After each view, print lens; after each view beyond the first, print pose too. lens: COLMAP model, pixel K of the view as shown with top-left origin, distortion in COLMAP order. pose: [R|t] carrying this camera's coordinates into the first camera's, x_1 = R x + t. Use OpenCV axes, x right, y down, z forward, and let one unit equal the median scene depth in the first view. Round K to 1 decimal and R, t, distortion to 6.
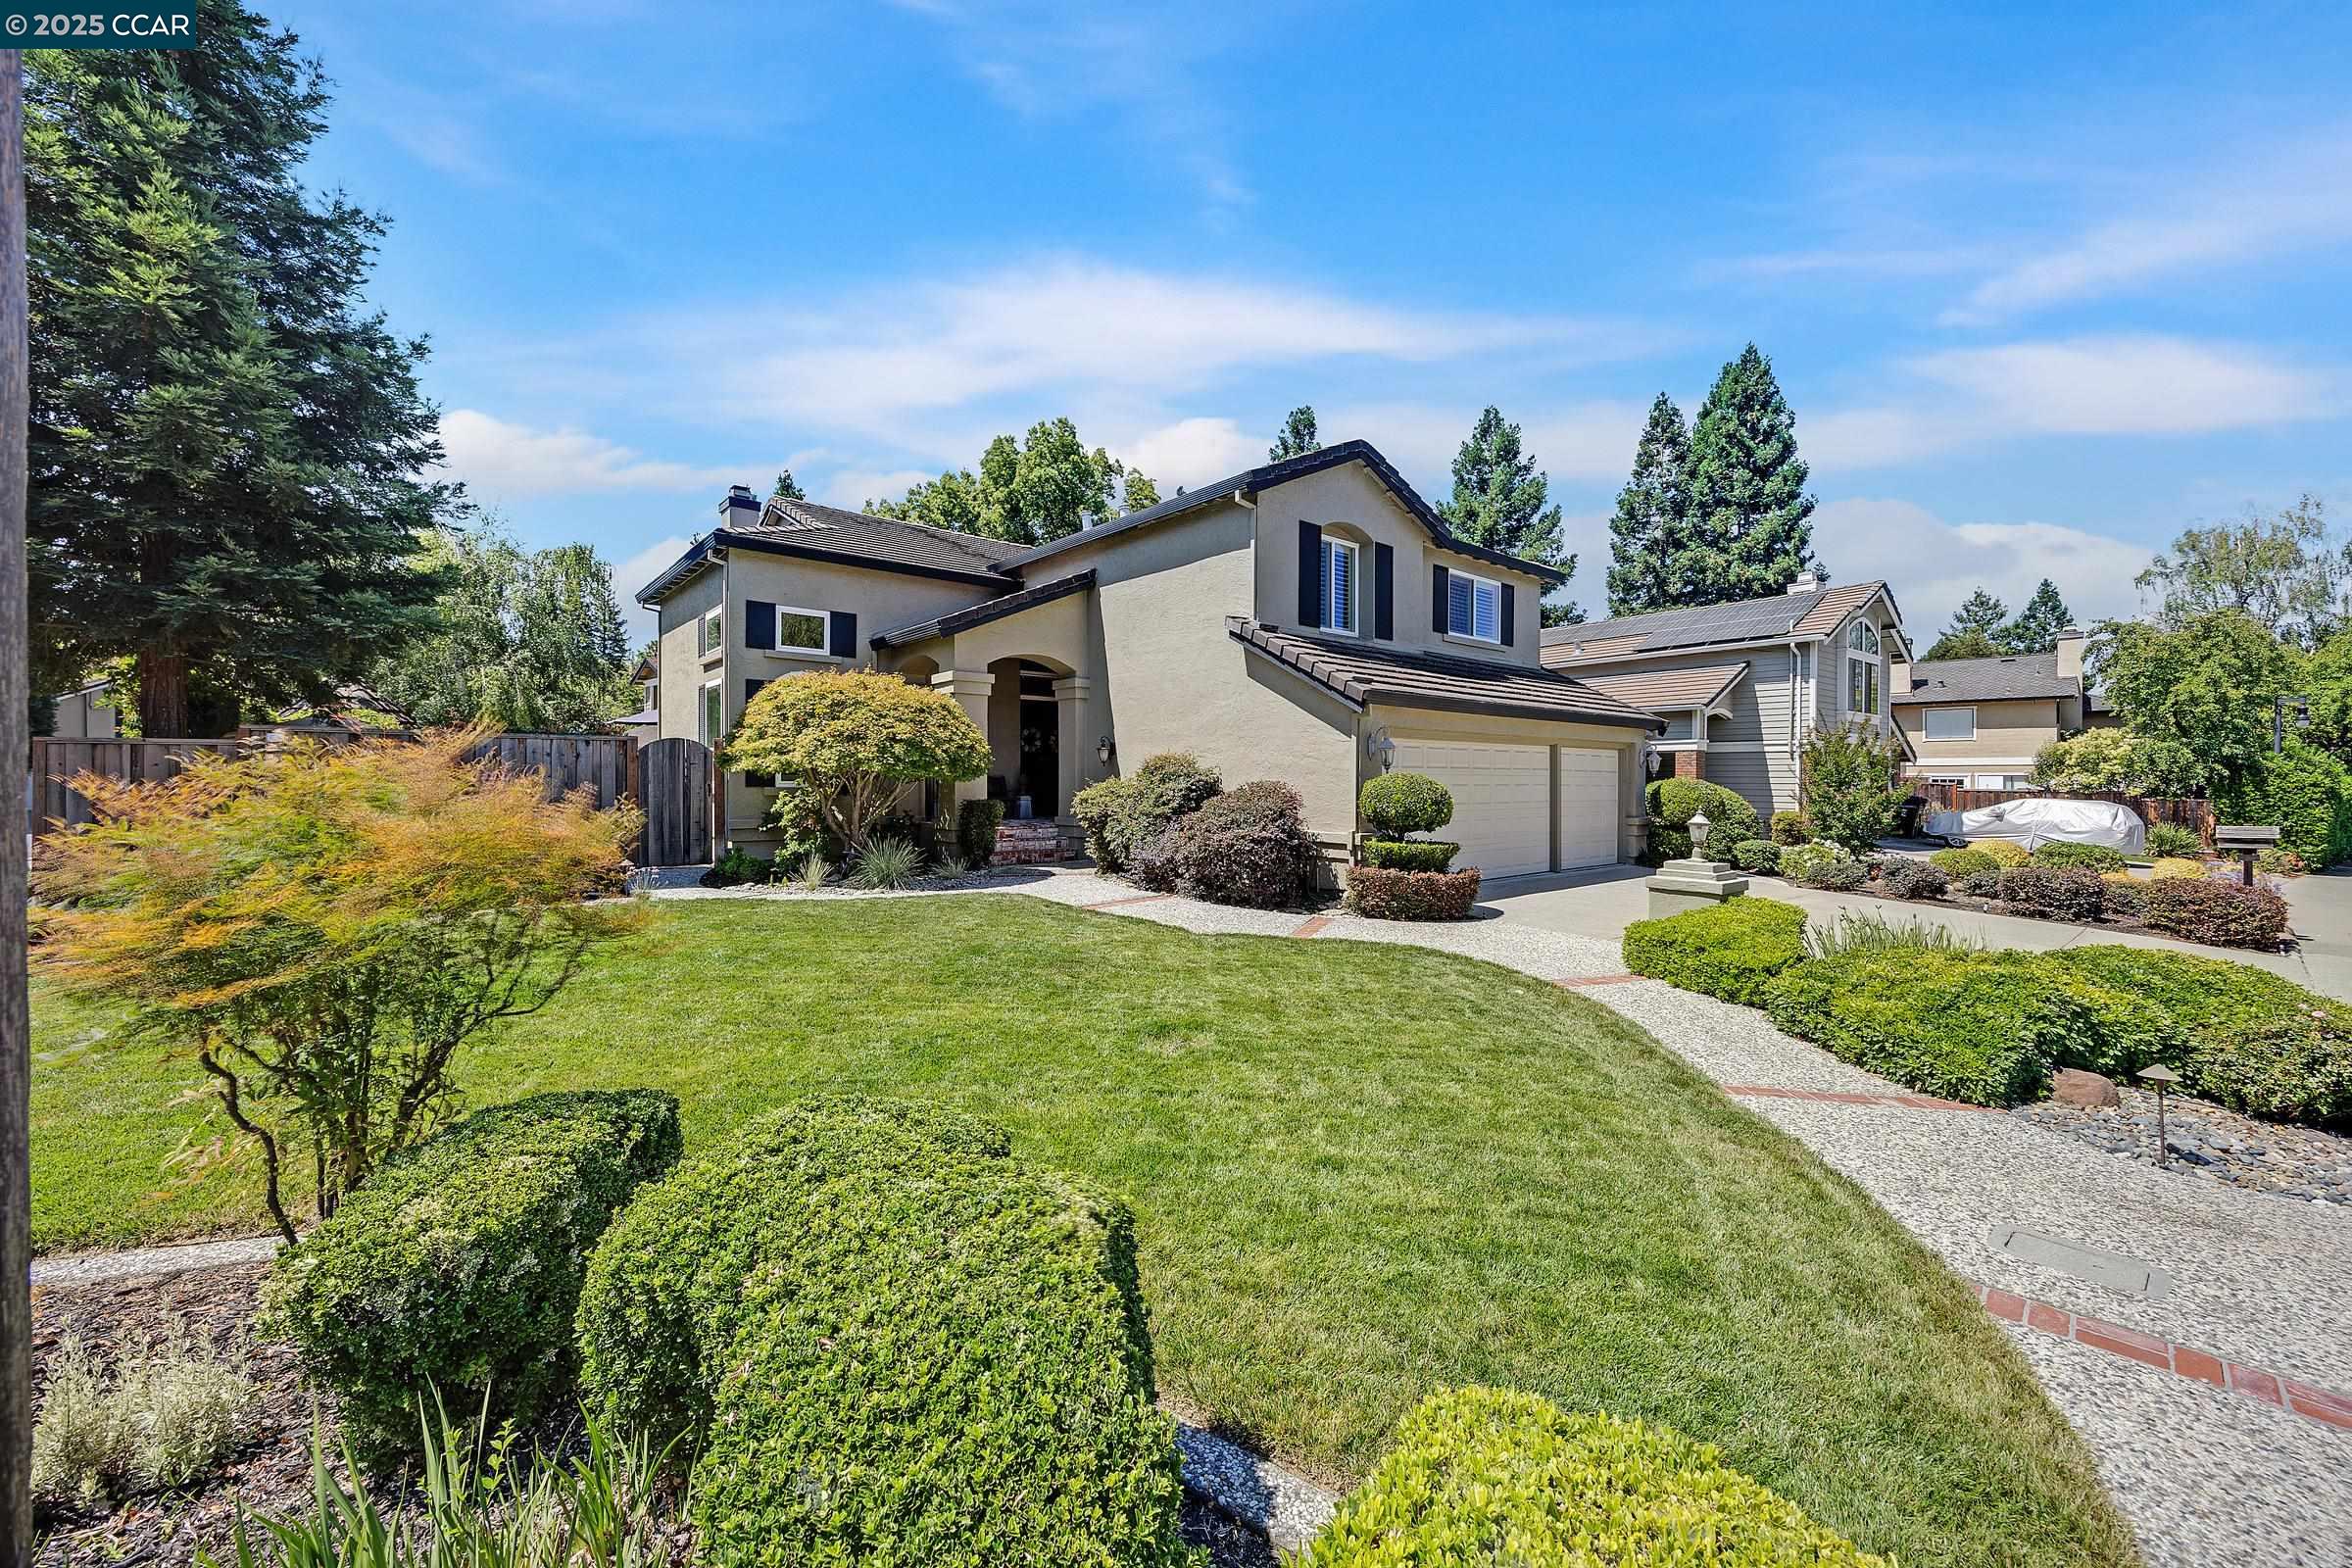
lens RADIAL K [[930.1, 0, 1179.0], [0, 930.1, 785.2], [0, 0, 1]] dist [0.008956, -0.001026]
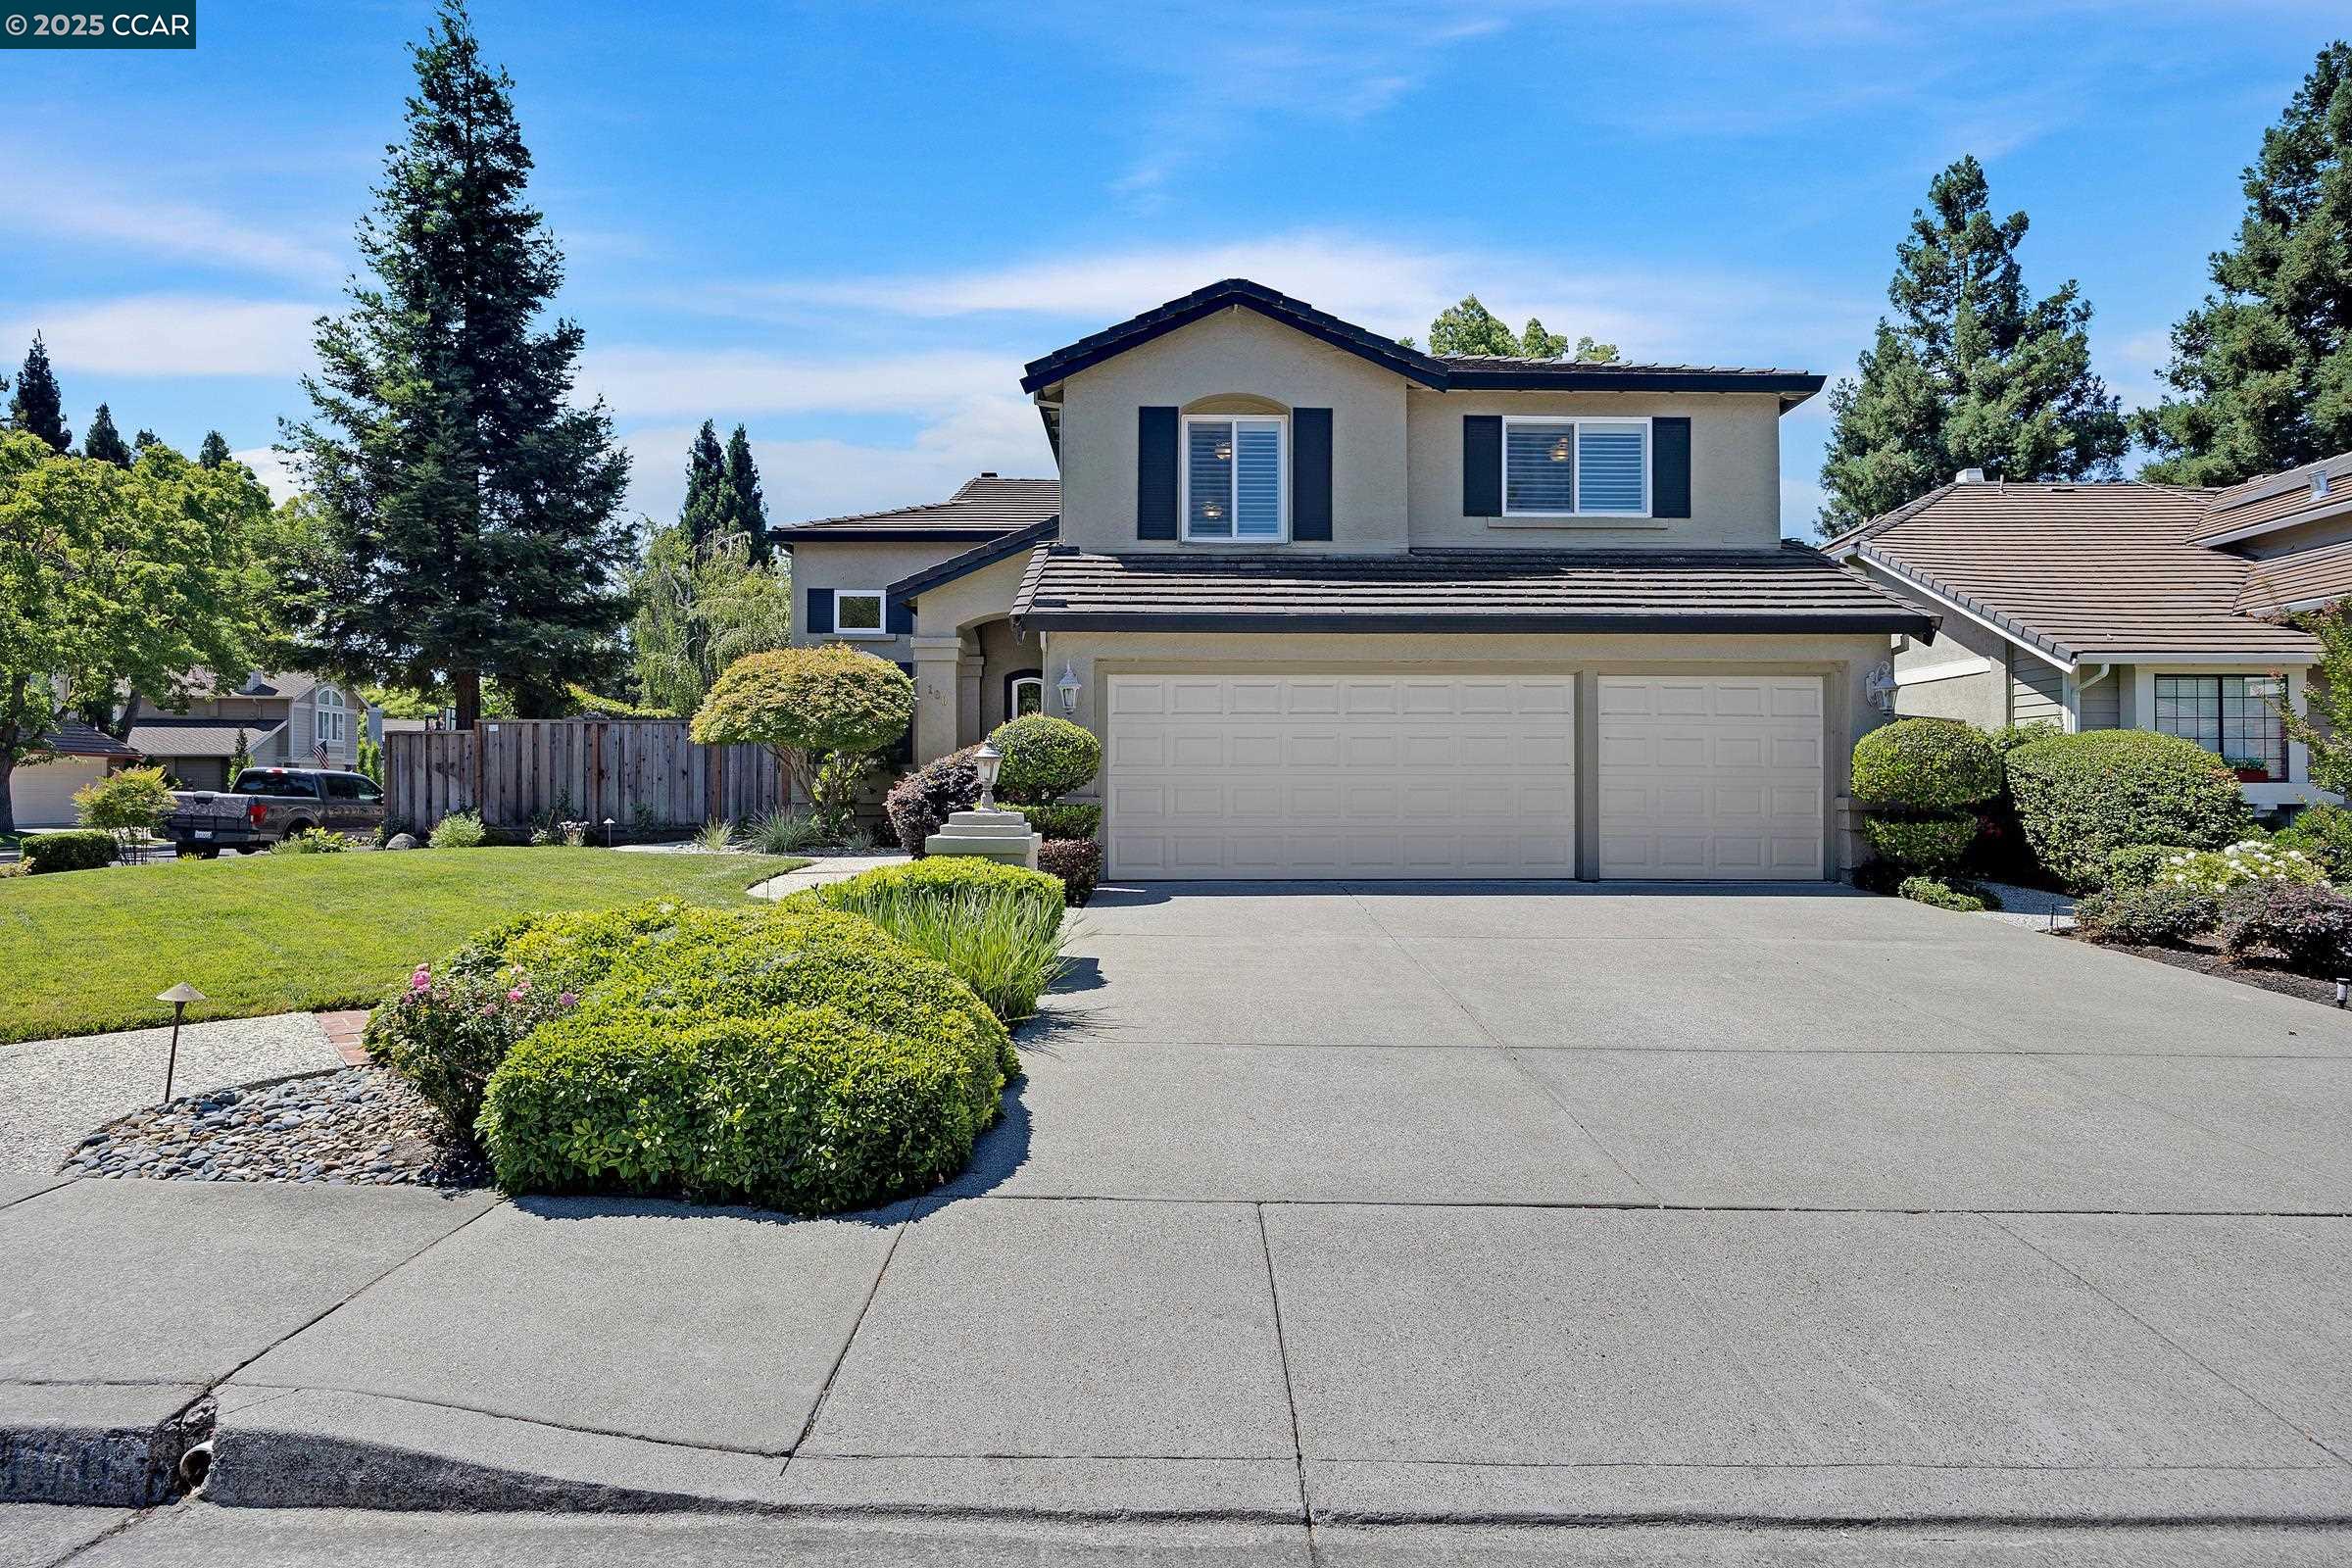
lens RADIAL K [[1172.9, 0, 1177.6], [0, 1172.9, 786.5], [0, 0, 1]] dist [-0.002123, 0.000148]
pose [[0.757374, -0.004575, -0.652965, 0.716651], [-0.002286, 0.999951, -0.009657, 0.040024], [0.652977, 0.008806, 0.757327, 0.248276]]
